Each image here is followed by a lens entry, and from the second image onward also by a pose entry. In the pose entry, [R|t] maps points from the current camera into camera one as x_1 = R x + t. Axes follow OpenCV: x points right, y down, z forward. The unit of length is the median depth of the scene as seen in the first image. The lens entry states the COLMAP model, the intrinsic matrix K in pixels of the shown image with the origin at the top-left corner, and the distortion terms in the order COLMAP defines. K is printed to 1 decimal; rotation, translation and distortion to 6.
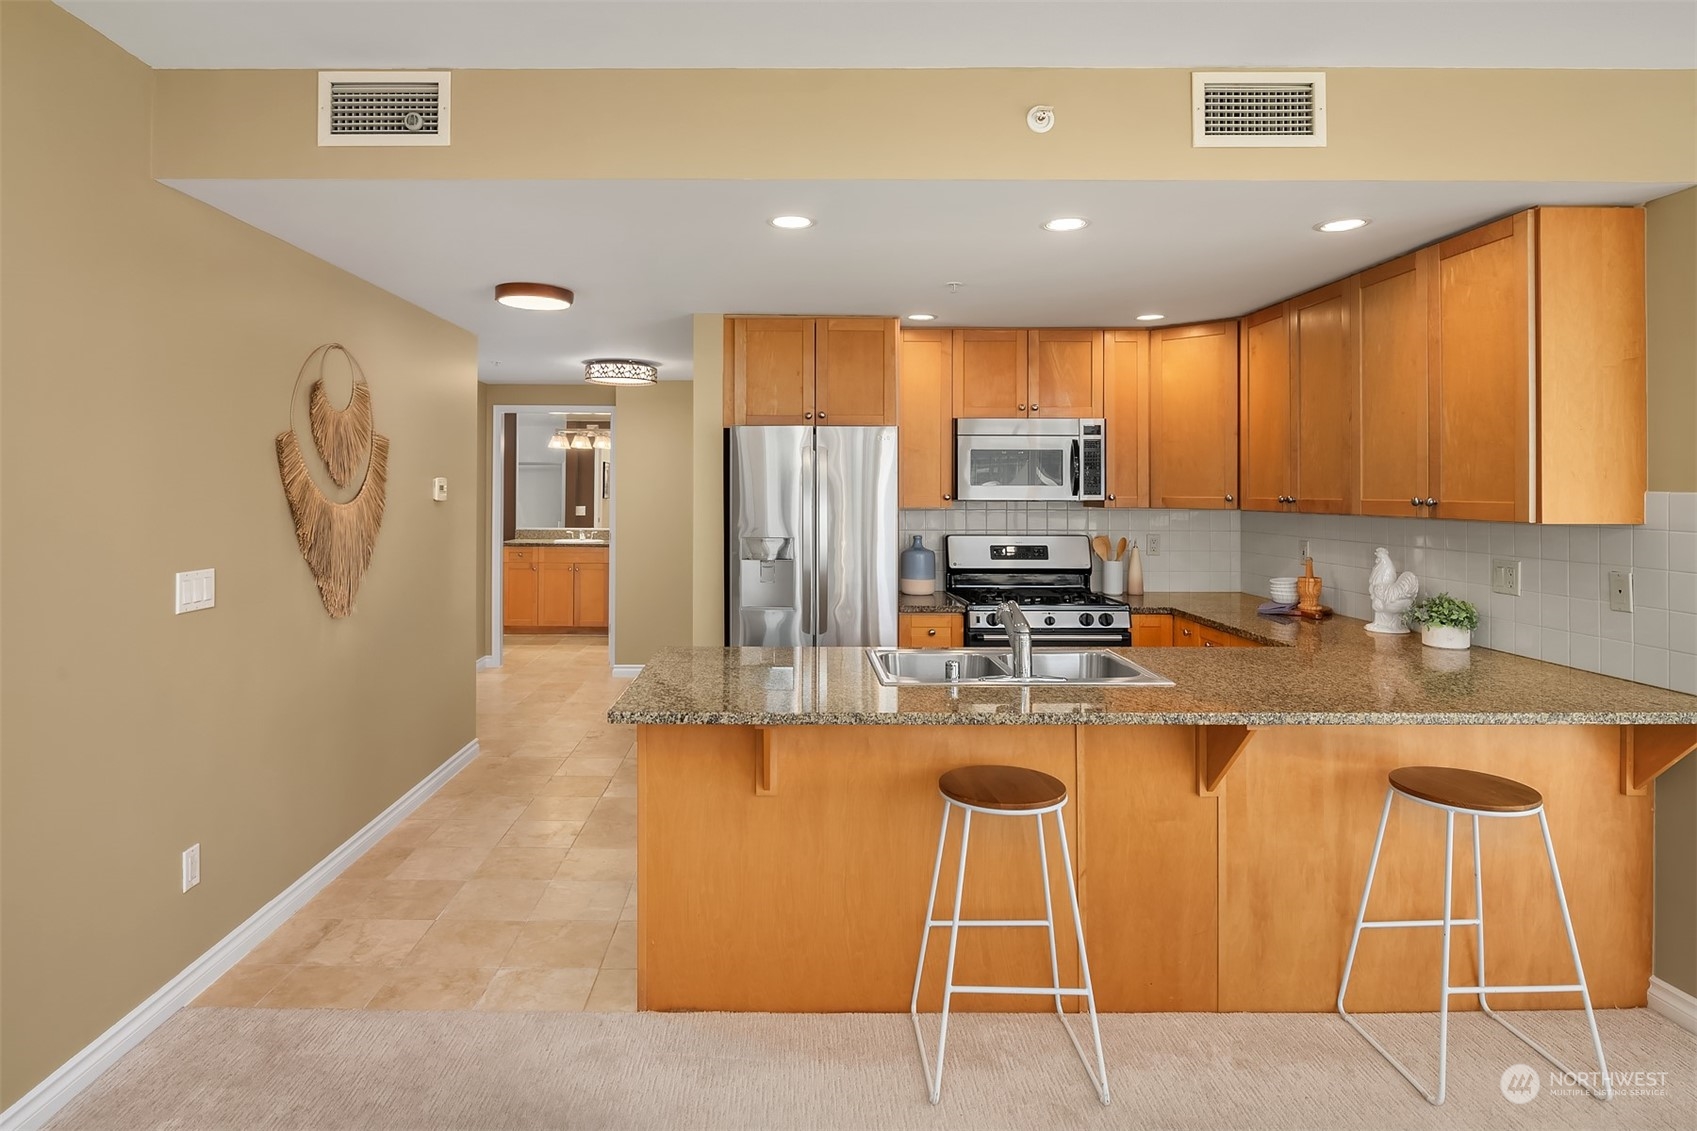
lens RADIAL K [[921.4, 0, 788.3], [0, 921.4, 486.2], [0, 0, 1]] dist [-0.004949, -0.006096]
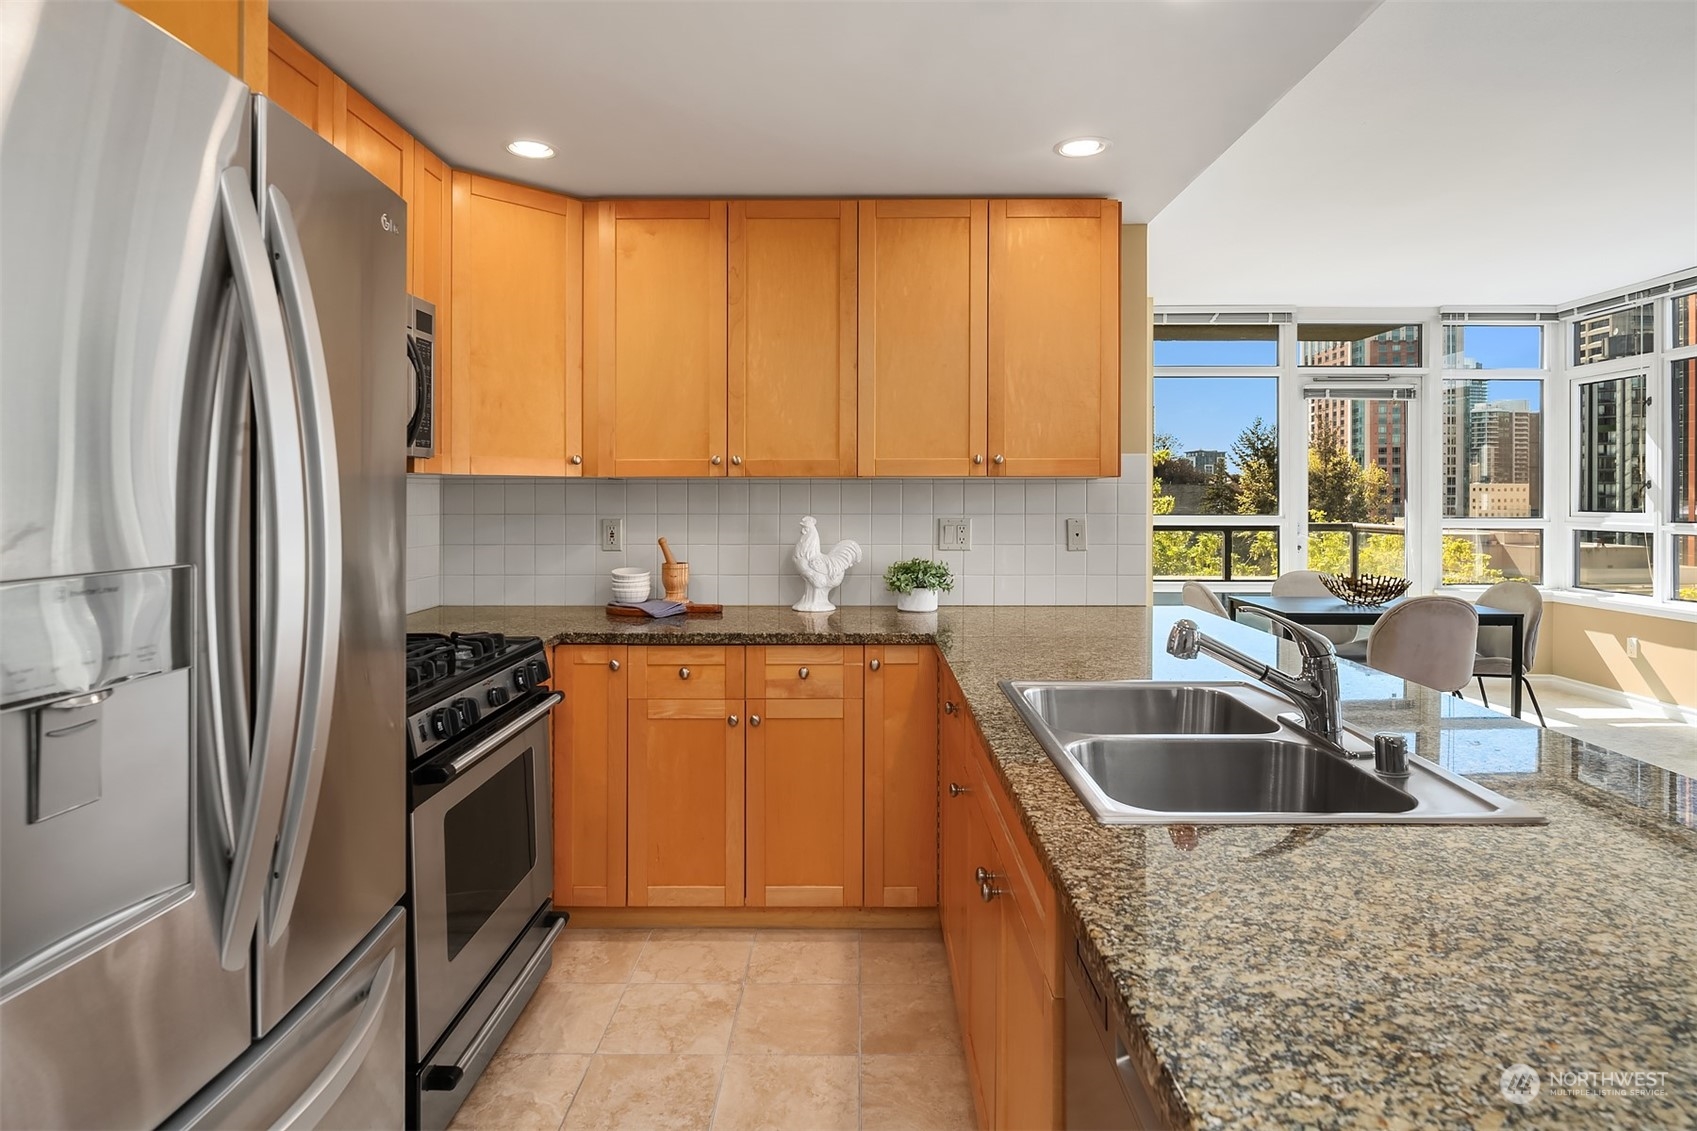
lens RADIAL K [[921.4, 0, 856.4], [0, 921.4, 499.9], [0, 0, 1]] dist [-0.004949, -0.006096]
pose [[0.008360, -0.008349, 0.999930, -0.226001], [-0.002532, 0.999962, 0.008371, 0.040637], [-0.999962, -0.002602, 0.008338, 0.895852]]
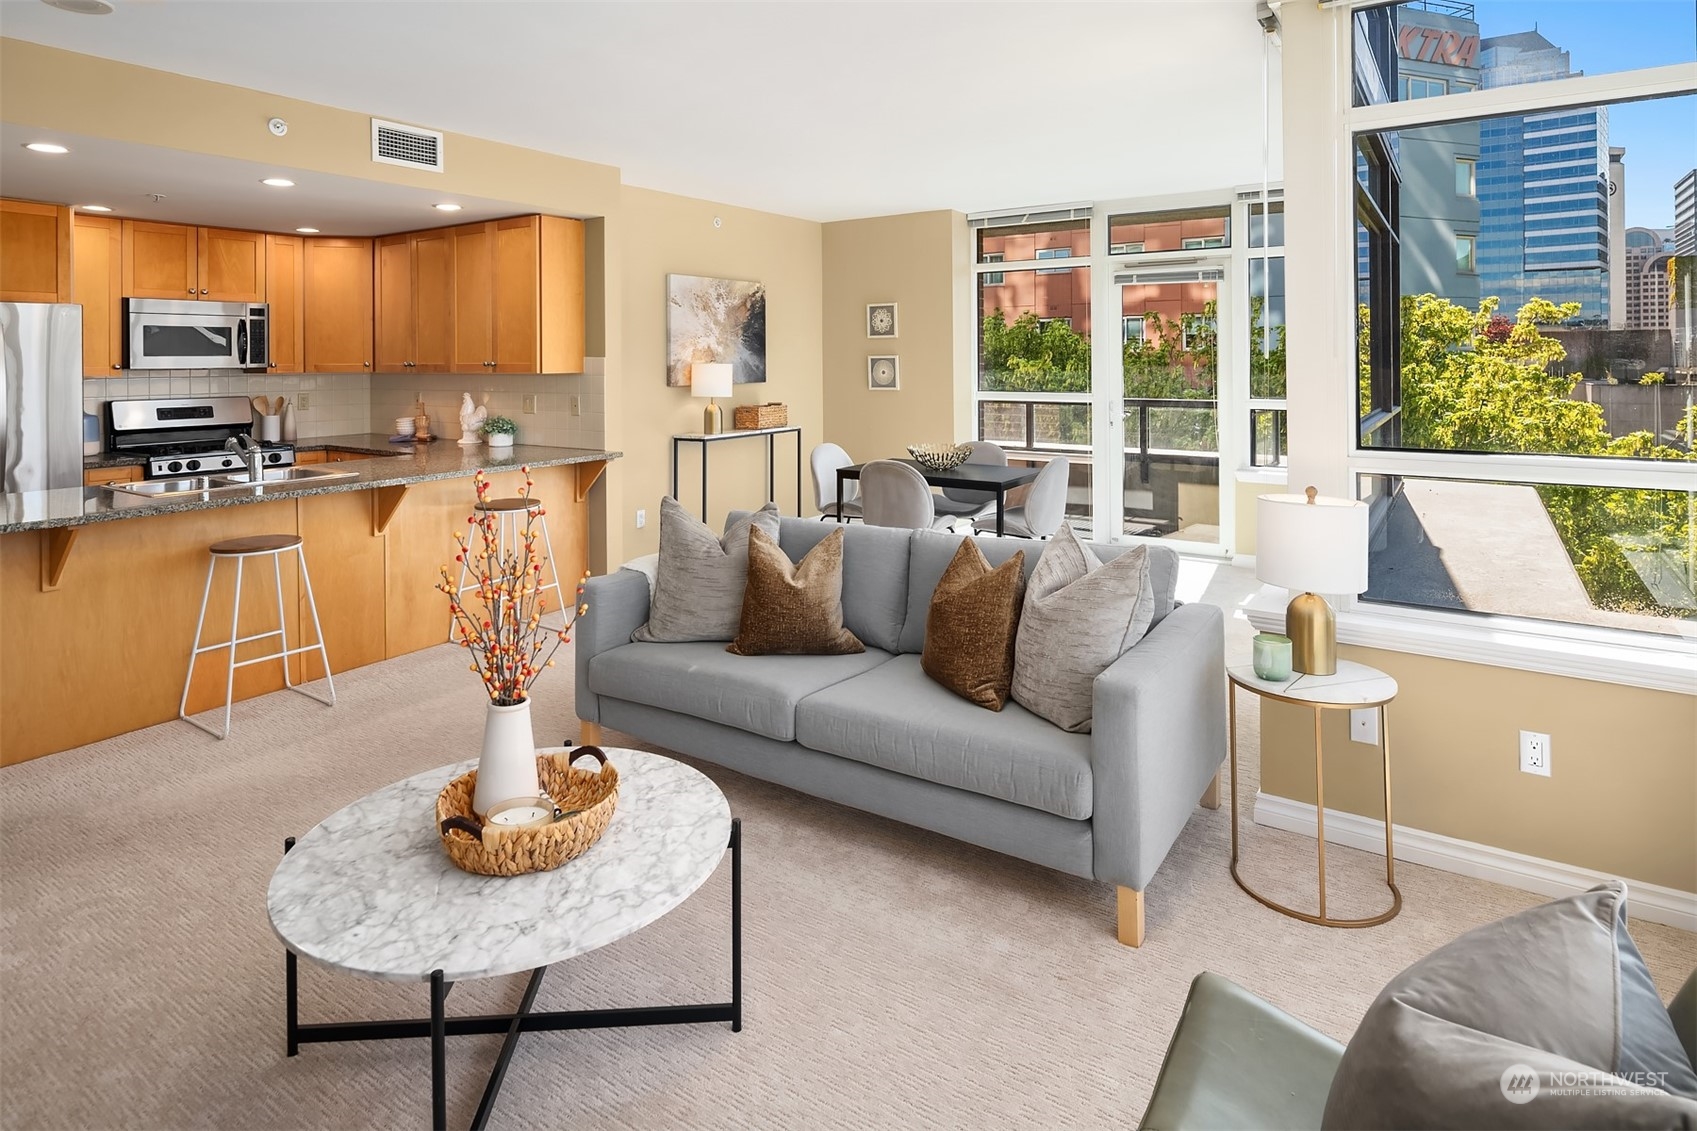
lens RADIAL K [[921.4, 0, 852.8], [0, 921.4, 350.8], [0, 0, 1]] dist [-0.004949, -0.006096]
pose [[0.554704, 0.001053, 0.832047, -0.318273], [0.005437, 0.999973, -0.004890, 0.003540], [-0.832030, 0.007236, 0.554684, -0.456340]]
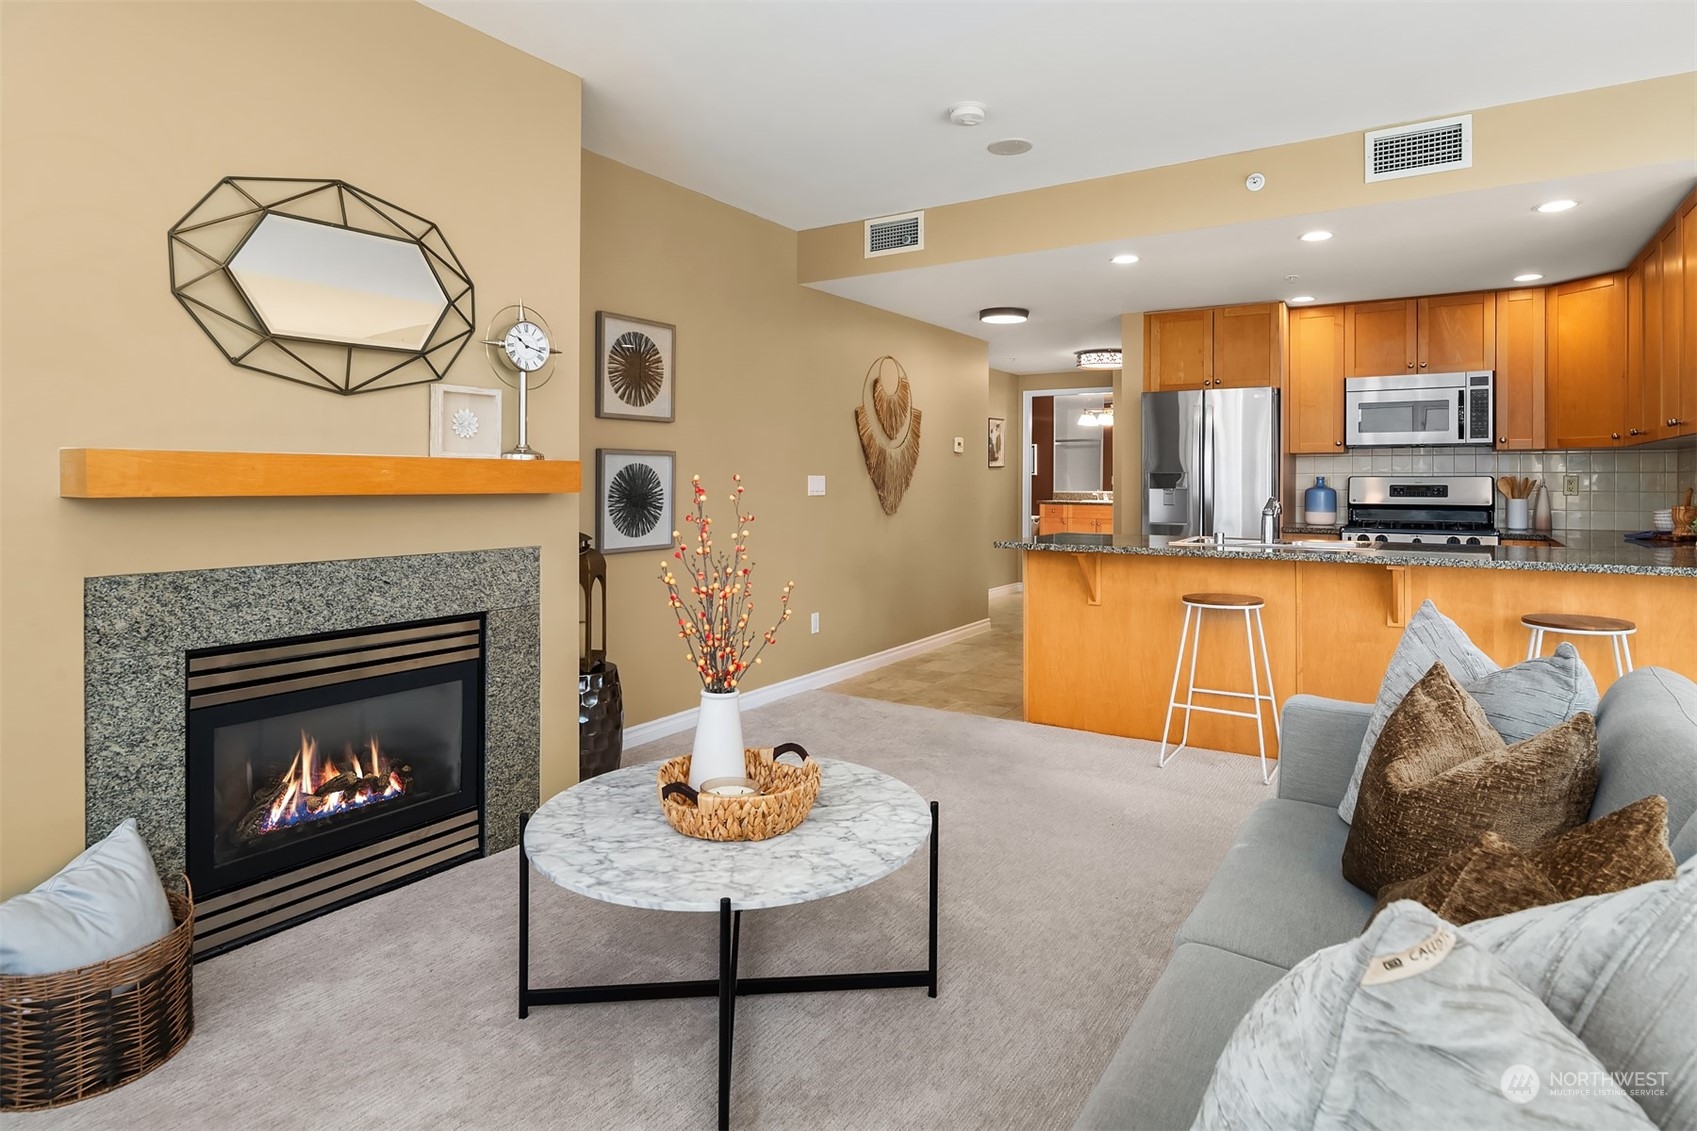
lens RADIAL K [[921.4, 0, 859.8], [0, 921.4, 489.1], [0, 0, 1]] dist [-0.004949, -0.006096]
pose [[0.847667, 0.002203, -0.530525, 0.337981], [0.004646, 0.999922, 0.011576, 0.066728], [0.530509, -0.012277, 0.847591, -0.441987]]
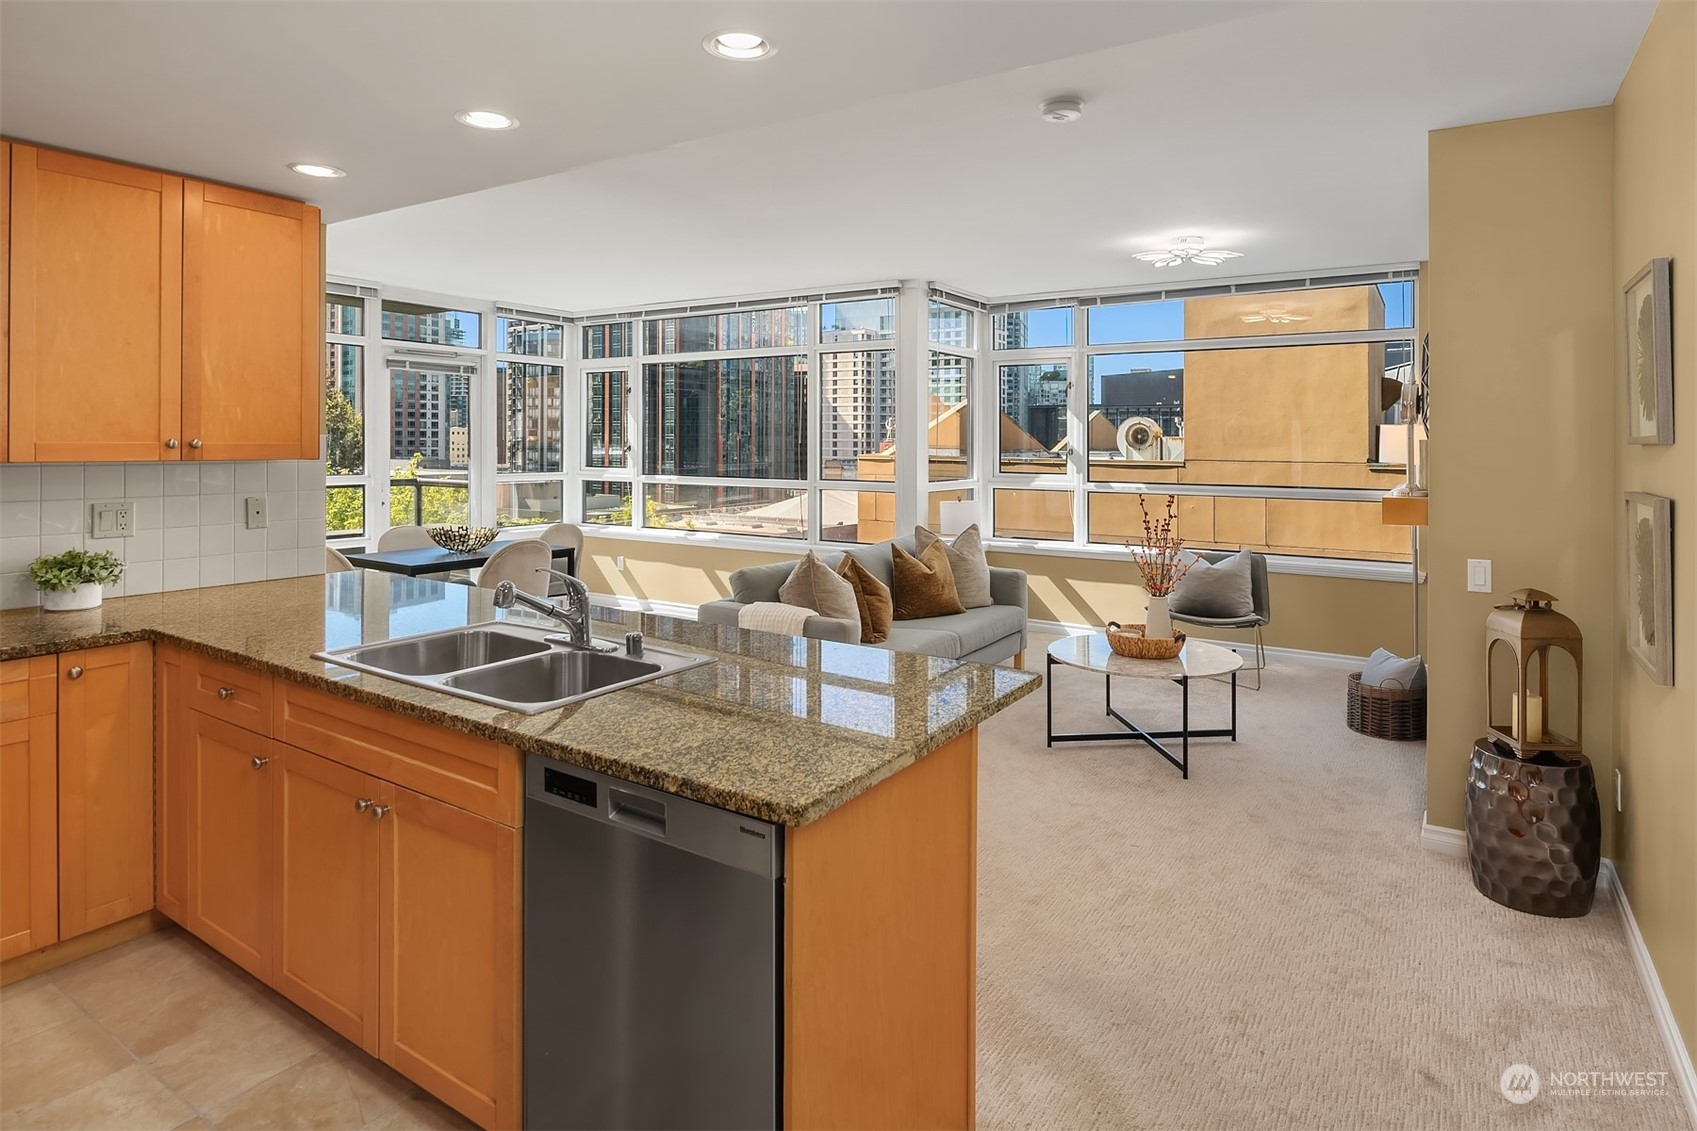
lens RADIAL K [[921.4, 0, 849.4], [0, 921.4, 437.6], [0, 0, 1]] dist [-0.004949, -0.006096]
pose [[-0.837473, -0.008690, 0.546409, -0.324965], [-0.013217, 0.999903, -0.004355, 0.003961], [-0.546318, -0.010870, -0.837507, 1.126423]]
